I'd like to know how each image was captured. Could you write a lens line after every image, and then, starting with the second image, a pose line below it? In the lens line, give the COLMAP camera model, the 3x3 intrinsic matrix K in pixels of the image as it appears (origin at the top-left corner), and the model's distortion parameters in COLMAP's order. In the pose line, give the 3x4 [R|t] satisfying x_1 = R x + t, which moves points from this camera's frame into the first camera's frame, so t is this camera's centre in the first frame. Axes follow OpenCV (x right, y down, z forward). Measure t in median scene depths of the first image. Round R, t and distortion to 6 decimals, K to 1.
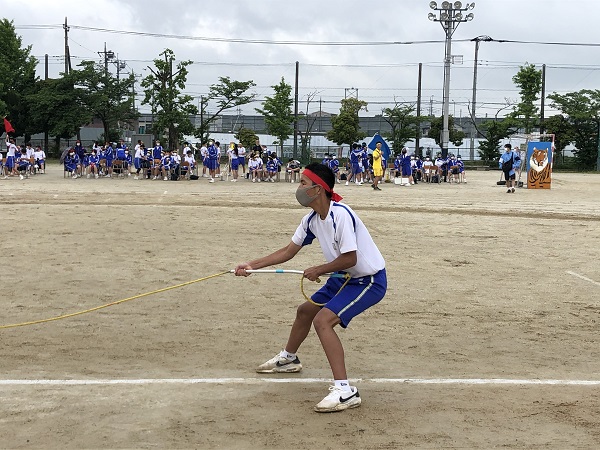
lens RADIAL K [[925.7, 0, 300.0], [0, 925.7, 225.0], [0, 0, 1]] dist [0.213486, -0.807211]
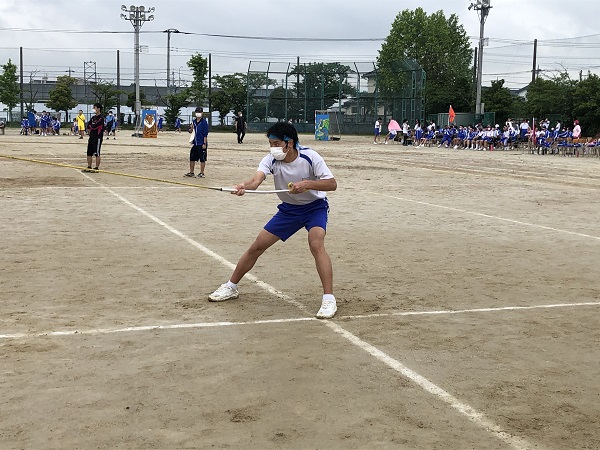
lens RADIAL K [[925.7, 0, 300.0], [0, 925.7, 225.0], [0, 0, 1]] dist [0.213486, -0.807211]
pose [[0.972298, -0.028643, 0.231985, 0.064664], [0.020629, 0.999106, 0.036897, 0.032417], [-0.232834, -0.031089, 0.972019, -0.370796]]
